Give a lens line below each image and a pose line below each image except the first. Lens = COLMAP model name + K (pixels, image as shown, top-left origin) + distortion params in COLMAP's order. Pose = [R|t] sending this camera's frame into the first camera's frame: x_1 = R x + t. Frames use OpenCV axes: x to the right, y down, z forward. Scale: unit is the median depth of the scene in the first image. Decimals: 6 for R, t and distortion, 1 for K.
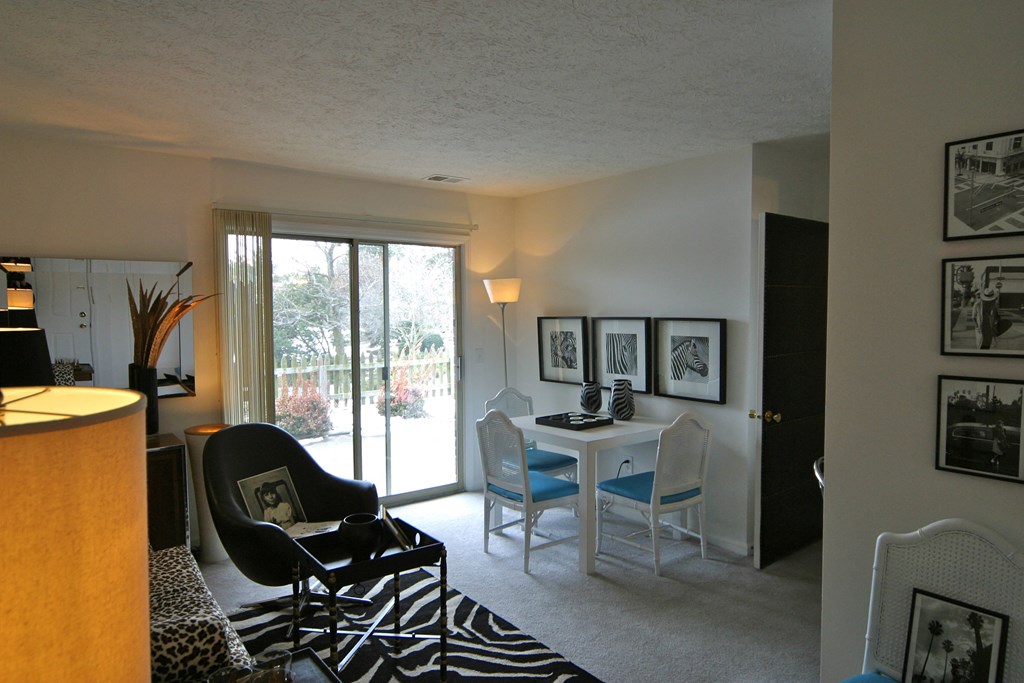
lens RADIAL K [[621.9, 0, 507.3], [0, 621.9, 347.7], [0, 0, 1]] dist [-0.013641, 0.004112]
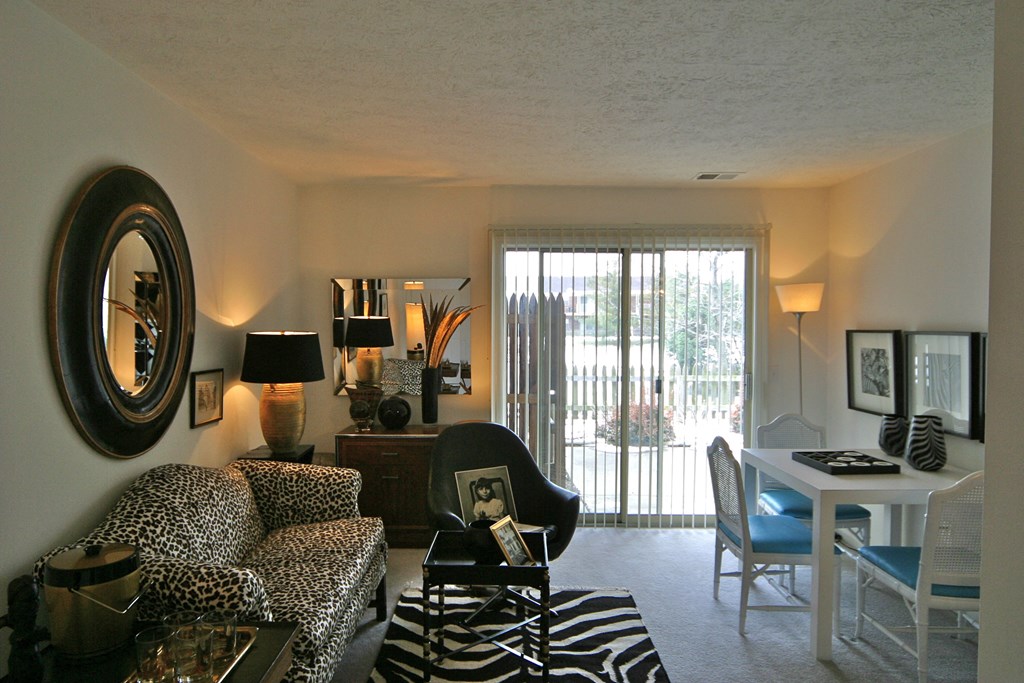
lens RADIAL K [[621.9, 0, 508.7], [0, 621.9, 347.0], [0, 0, 1]] dist [-0.013641, 0.004112]
pose [[0.802029, 0.030483, -0.596506, 0.275467], [-0.040349, 0.999181, -0.003190, -0.010118], [0.595920, 0.026627, 0.802602, 0.134949]]
